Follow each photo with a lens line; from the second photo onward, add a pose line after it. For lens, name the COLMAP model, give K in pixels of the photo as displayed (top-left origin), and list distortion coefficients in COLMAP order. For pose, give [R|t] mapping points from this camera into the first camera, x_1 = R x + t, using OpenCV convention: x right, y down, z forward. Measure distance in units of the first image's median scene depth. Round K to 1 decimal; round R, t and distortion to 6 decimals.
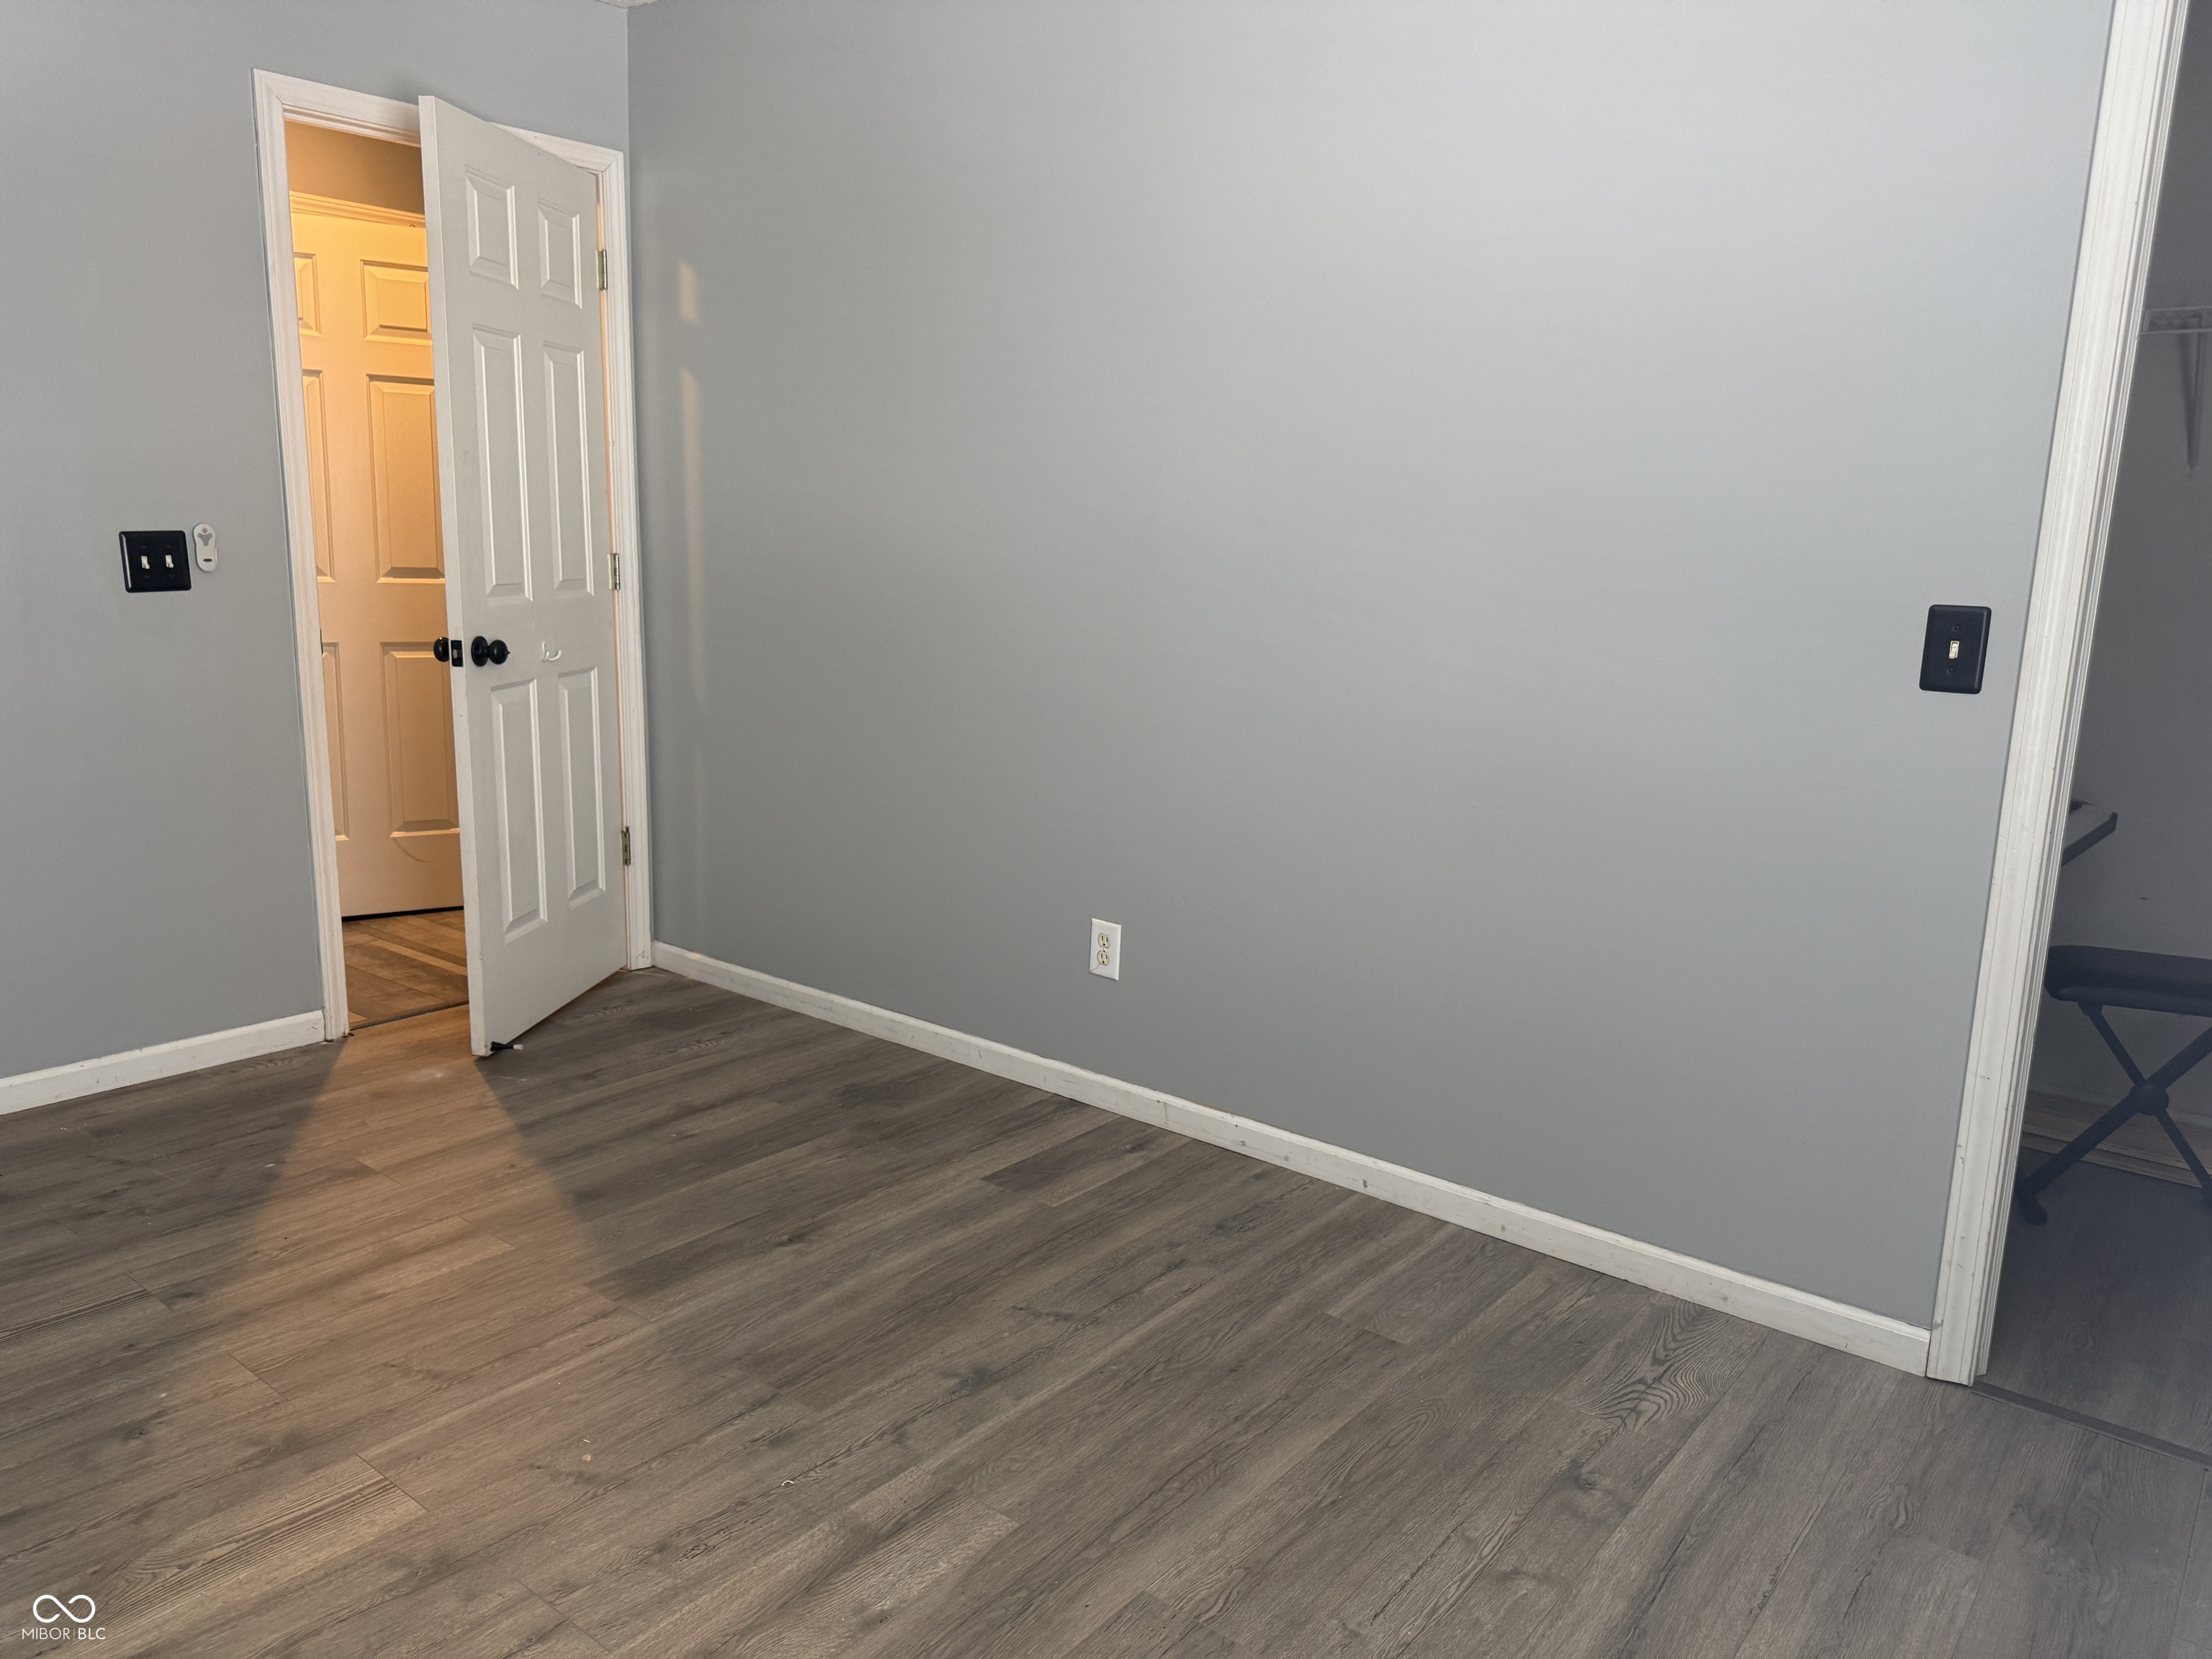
lens RADIAL K [[1563.0, 0, 1097.4], [0, 1563.0, 826.2], [0, 0, 1]] dist [0.061000, -0.072934]
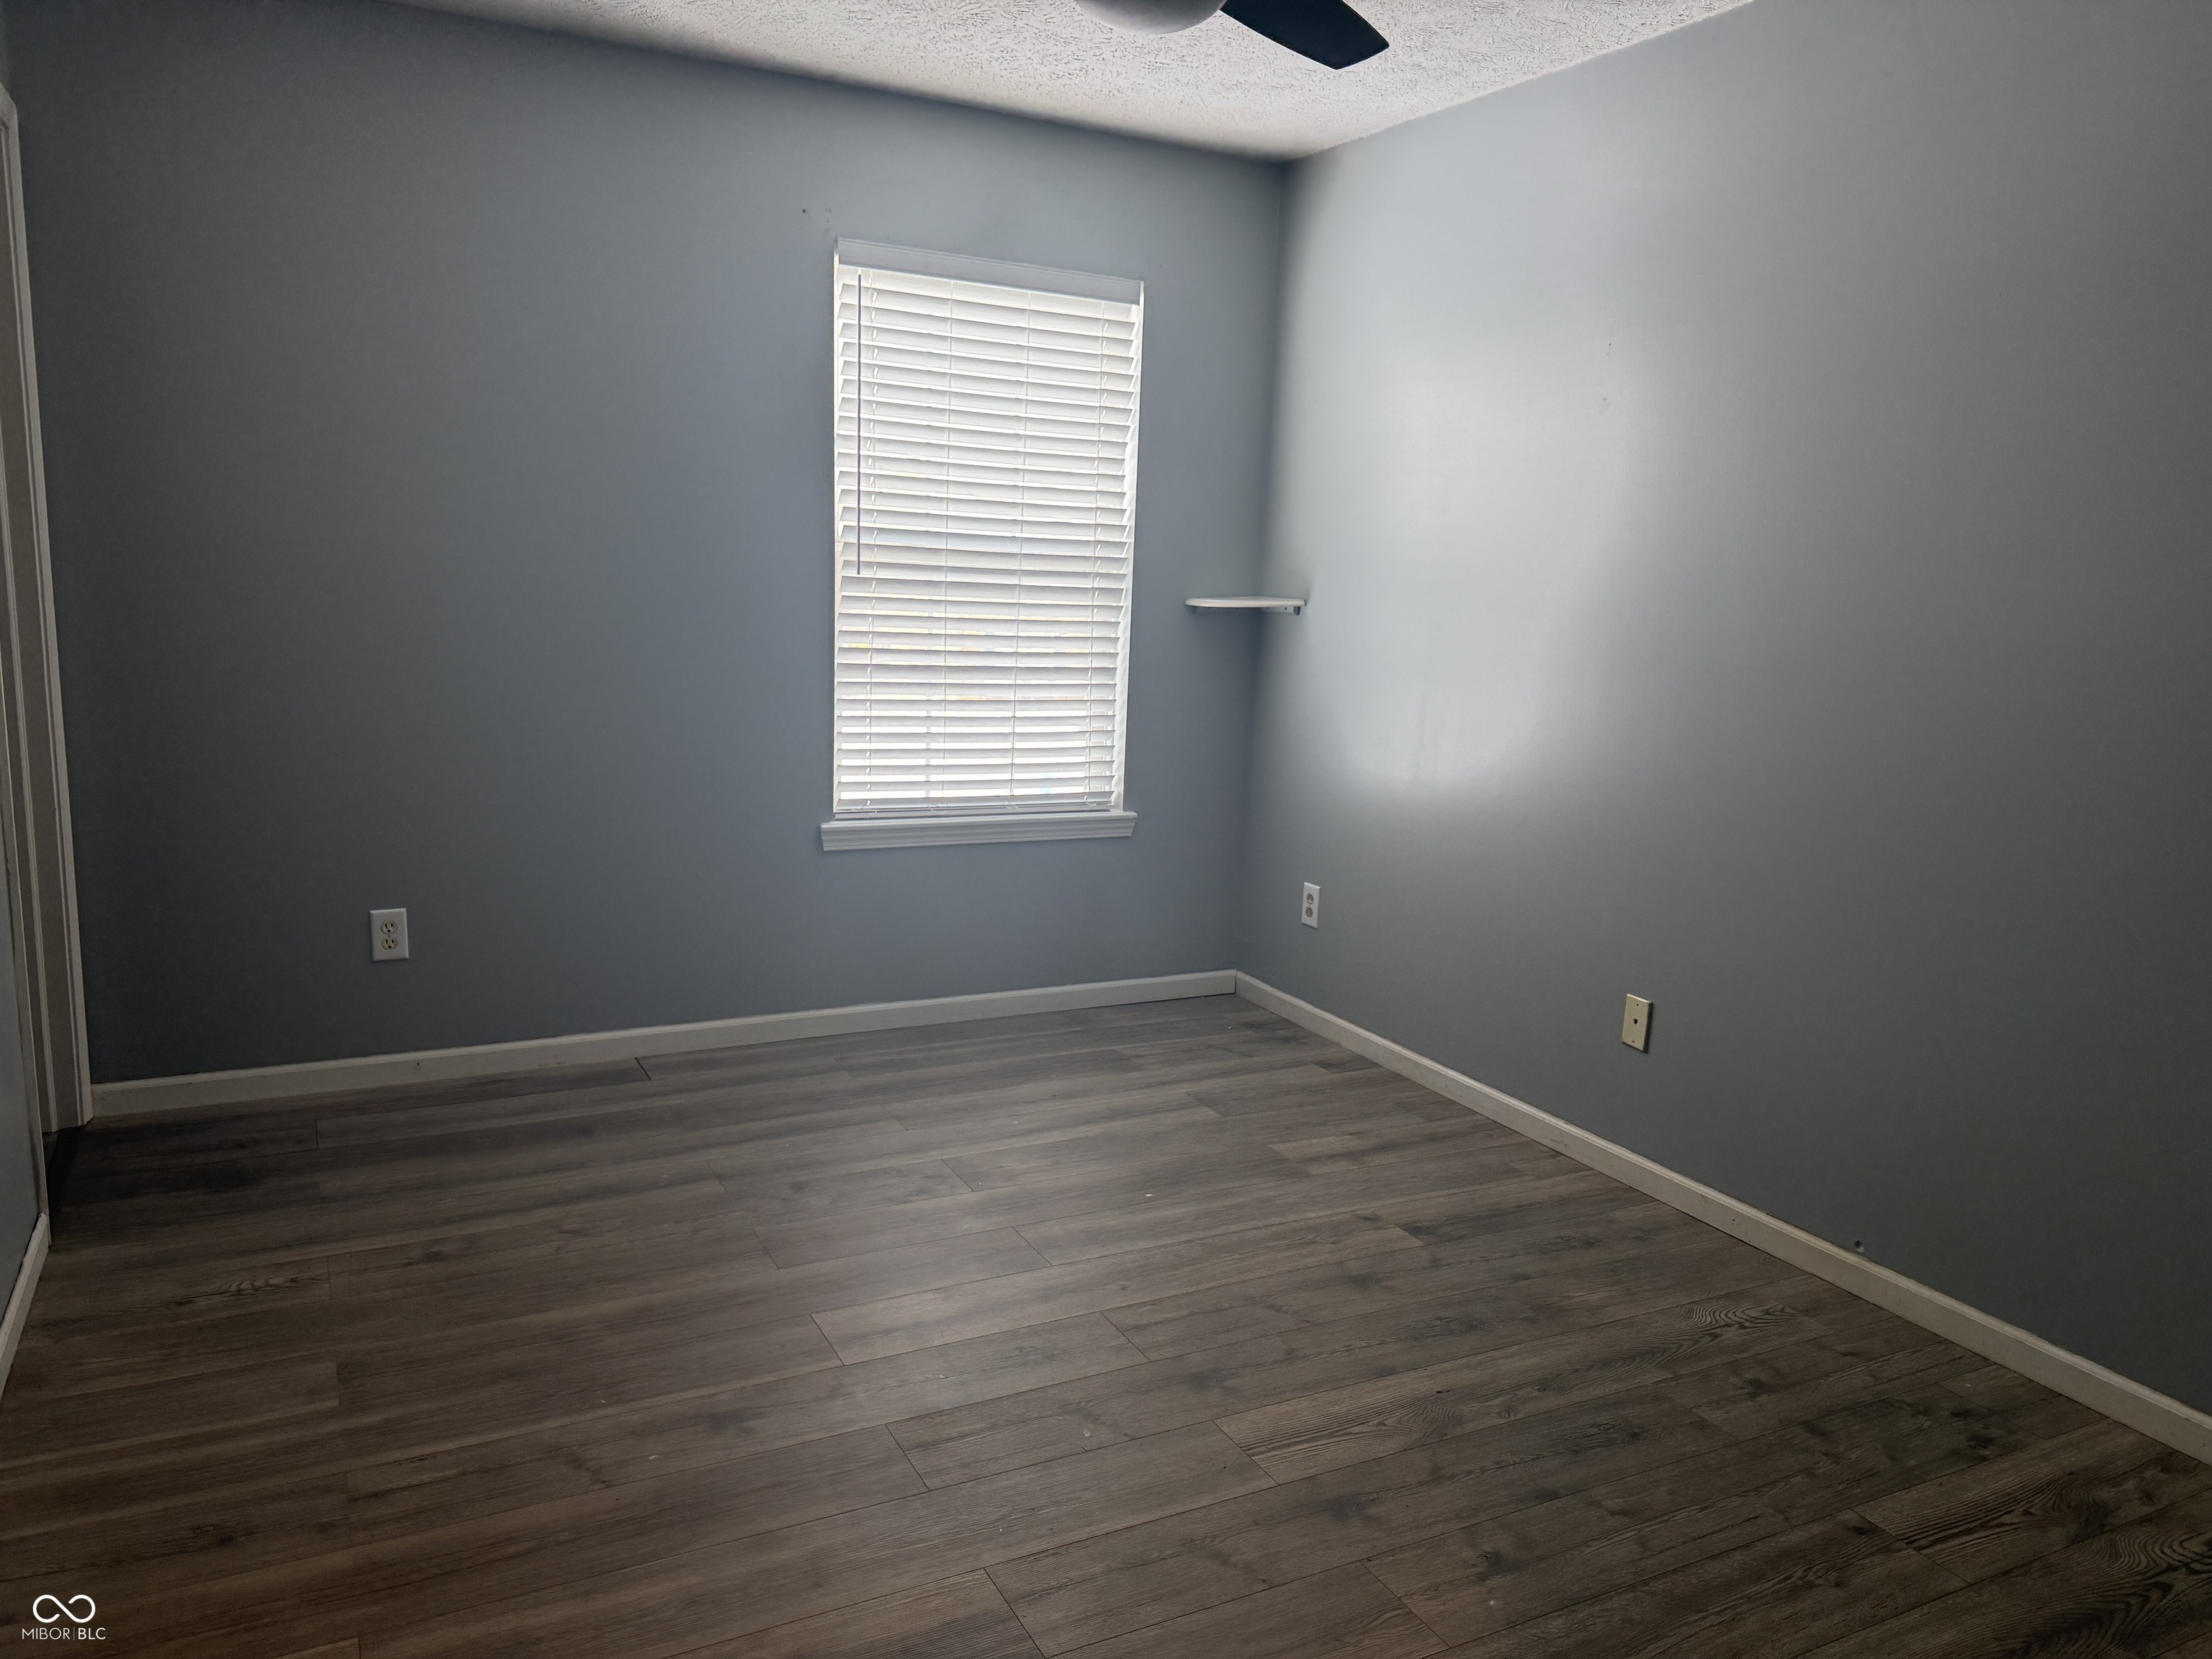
lens RADIAL K [[1563.0, 0, 1097.4], [0, 1563.0, 826.2], [0, 0, 1]] dist [0.061000, -0.072934]
pose [[-0.912183, -0.131381, 0.388151, -0.719392], [0.009369, 0.940277, 0.340283, -0.406633], [-0.409676, 0.314037, -0.856473, 1.847554]]
